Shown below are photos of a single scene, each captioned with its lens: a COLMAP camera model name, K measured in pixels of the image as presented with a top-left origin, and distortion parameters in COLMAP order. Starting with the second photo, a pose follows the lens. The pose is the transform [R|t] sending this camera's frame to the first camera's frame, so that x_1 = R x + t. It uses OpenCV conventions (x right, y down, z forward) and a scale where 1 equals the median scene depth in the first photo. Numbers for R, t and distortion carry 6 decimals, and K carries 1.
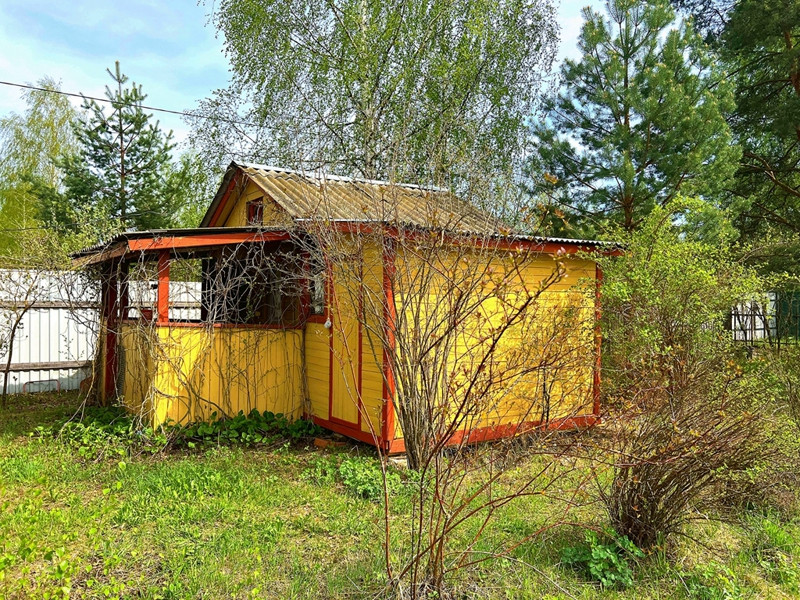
lens RADIAL K [[607.0, 0, 400.5], [0, 607.0, 290.9], [0, 0, 1]] dist [0.002939, -0.002195]
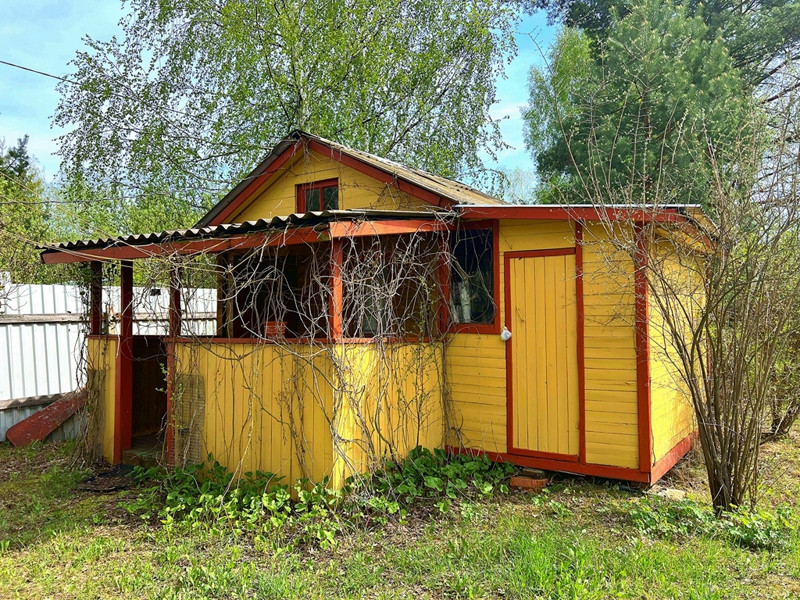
lens RADIAL K [[607.0, 0, 400.5], [0, 607.0, 290.9], [0, 0, 1]] dist [0.002939, -0.002195]
pose [[0.951280, -0.003839, 0.308304, -0.361345], [0.009368, 0.999821, -0.016457, 0.005285], [-0.308186, 0.018544, 0.951145, 0.185157]]
